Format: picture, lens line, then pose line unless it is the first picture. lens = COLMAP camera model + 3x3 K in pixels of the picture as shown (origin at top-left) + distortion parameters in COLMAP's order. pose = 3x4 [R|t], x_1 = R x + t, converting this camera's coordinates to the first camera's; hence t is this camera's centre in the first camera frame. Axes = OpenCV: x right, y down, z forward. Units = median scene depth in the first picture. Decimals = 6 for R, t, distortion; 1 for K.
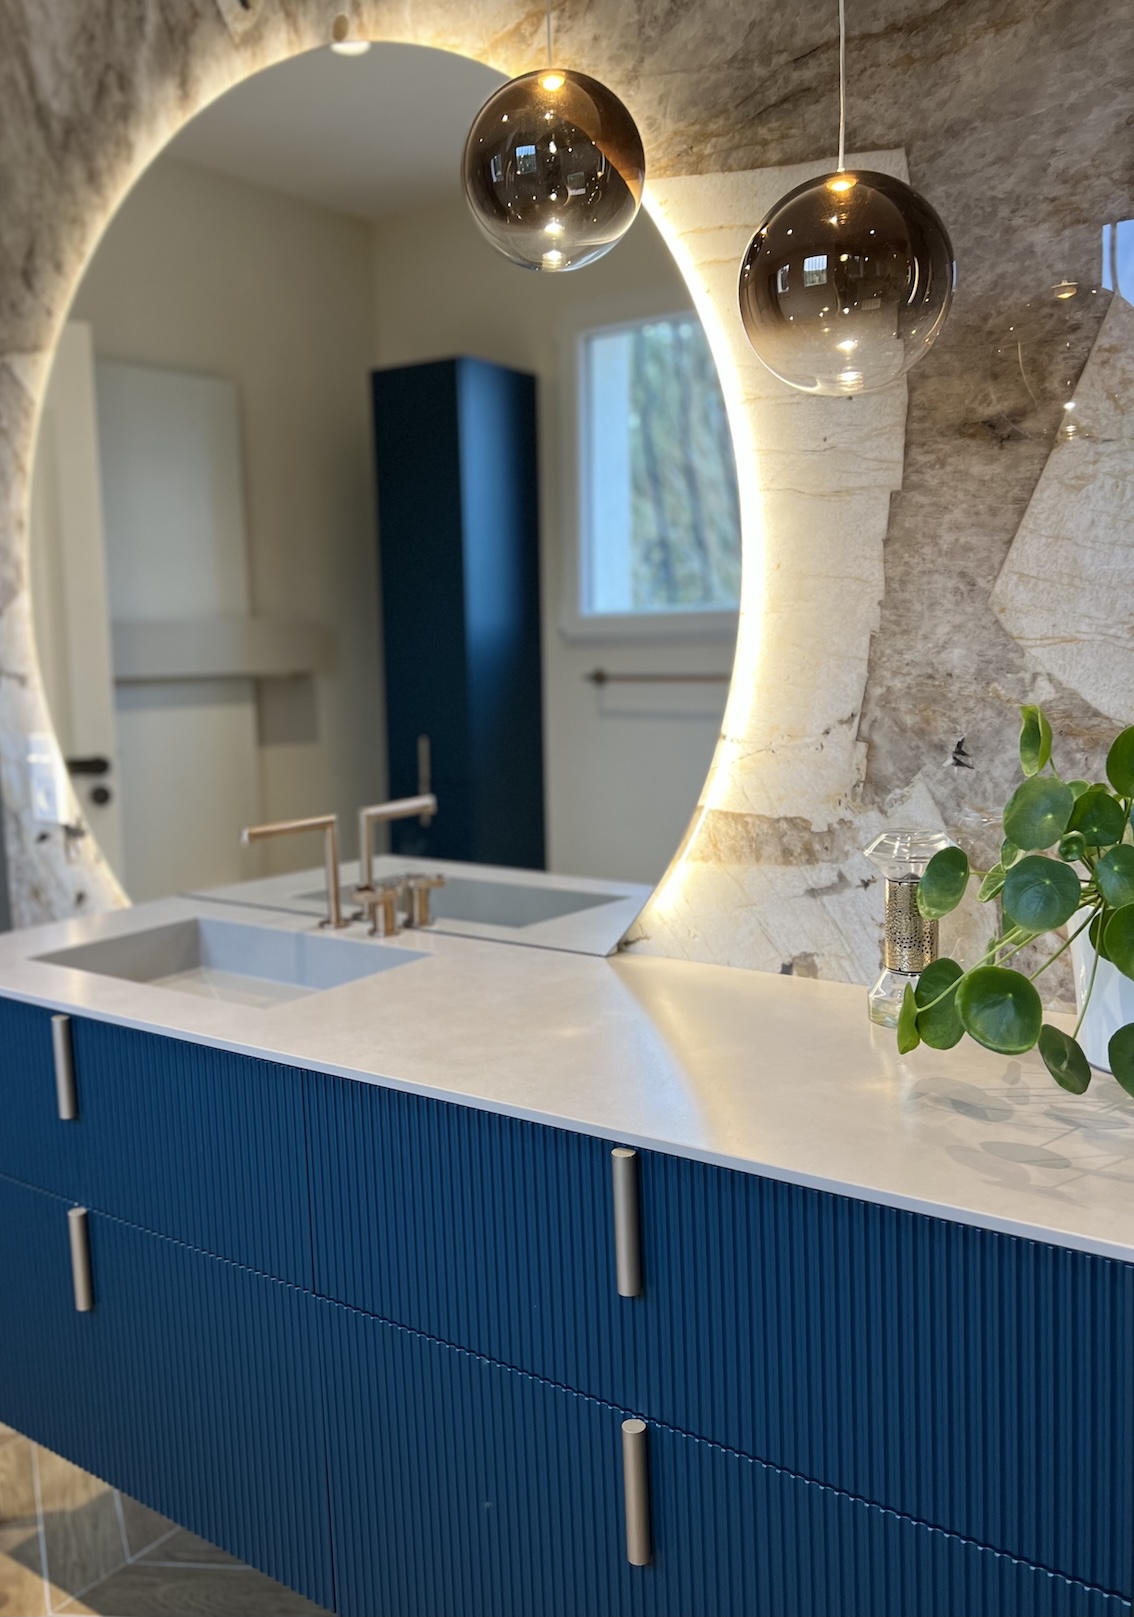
lens RADIAL K [[1412.7, 0, 516.1], [0, 1412.7, 798.8], [0, 0, 1]] dist [0.069436, -0.089199]
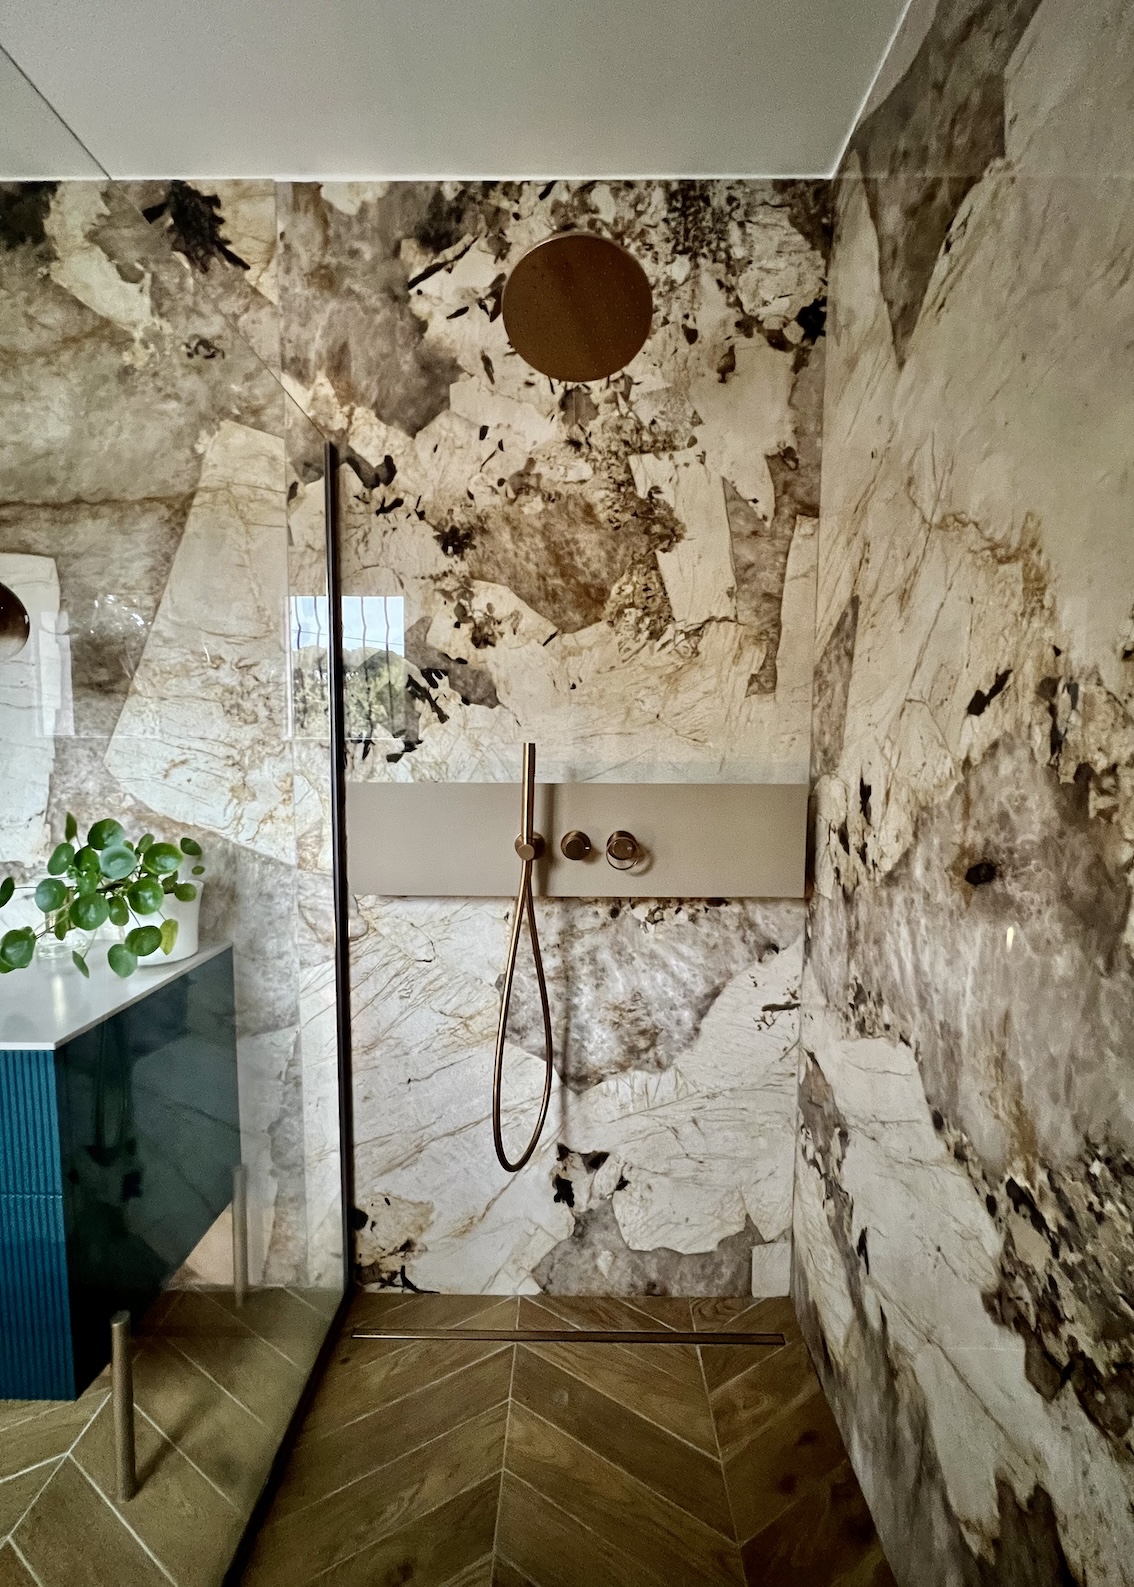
lens RADIAL K [[637.4, 0, 566.4], [0, 637.4, 793.0], [0, 0, 1]] dist [-0.000275, 0.000052]
pose [[0.793348, -0.002735, 0.608762, 0.269163], [0.039251, 0.998139, -0.046669, -0.010998], [-0.607501, 0.060920, 0.791979, -0.223840]]
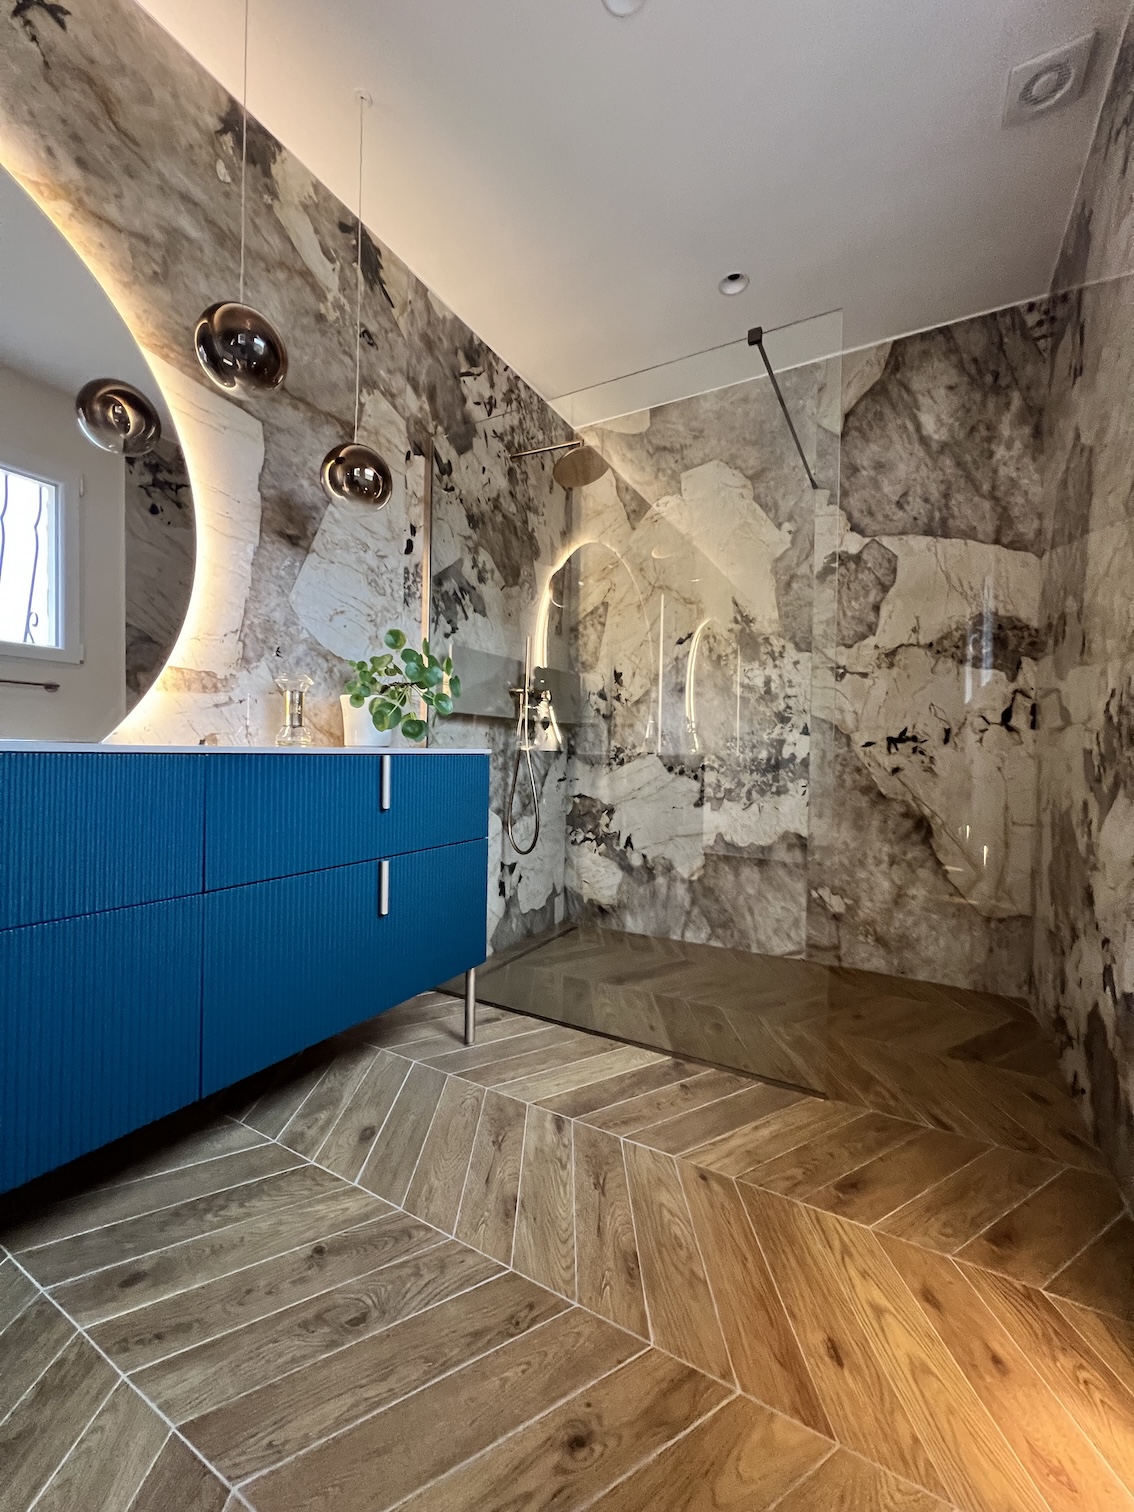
lens RADIAL K [[603.4, 0, 569.1], [0, 603.4, 754.6], [0, 0, 1]] dist [-0.002116, 0.000180]
pose [[-0.152106, 0.031778, 0.987853, -0.820952], [0.113367, 0.993447, -0.014502, 0.221008], [-0.981841, 0.109784, -0.154712, 0.608166]]
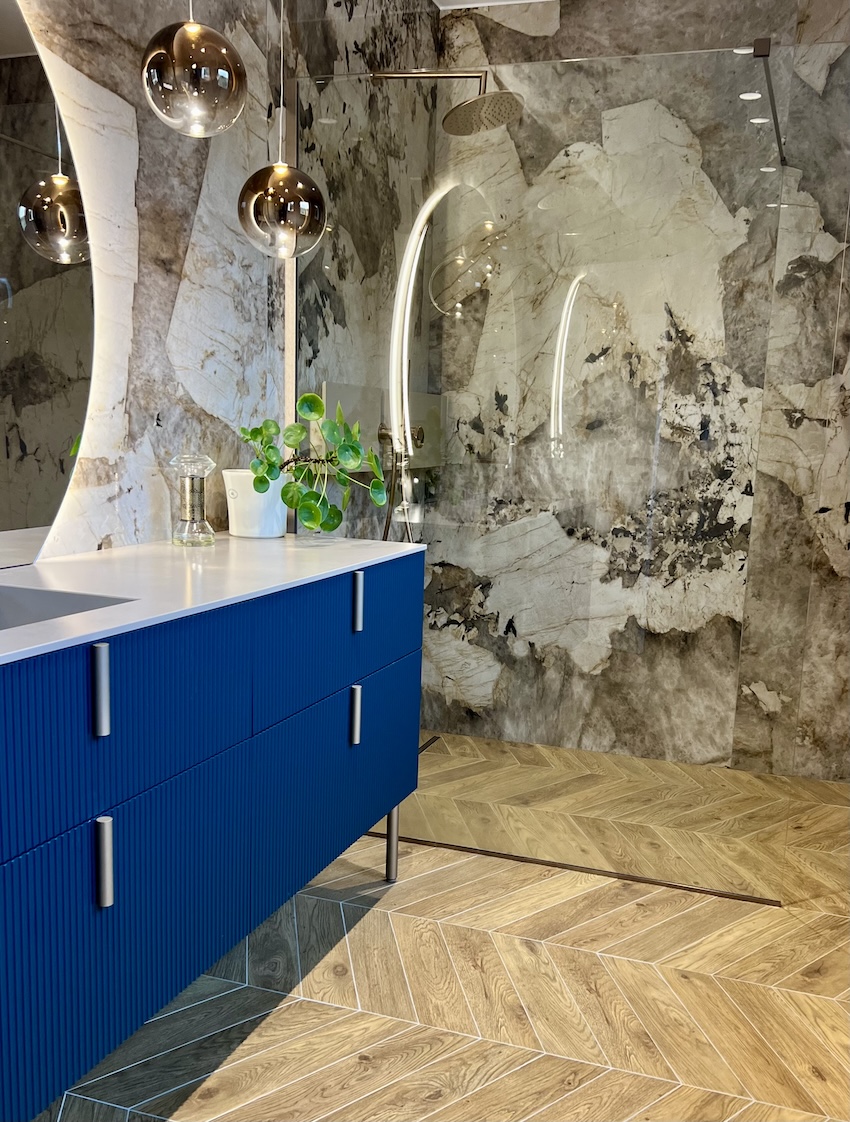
lens RADIAL K [[1036.6, 0, 473.7], [0, 1036.6, 612.1], [0, 0, 1]] dist [0.099960, -0.192362]
pose [[-0.345410, -0.137799, 0.928280, -1.204543], [0.094072, 0.979094, 0.180346, 0.009974], [-0.933725, 0.149619, -0.325226, 1.024276]]
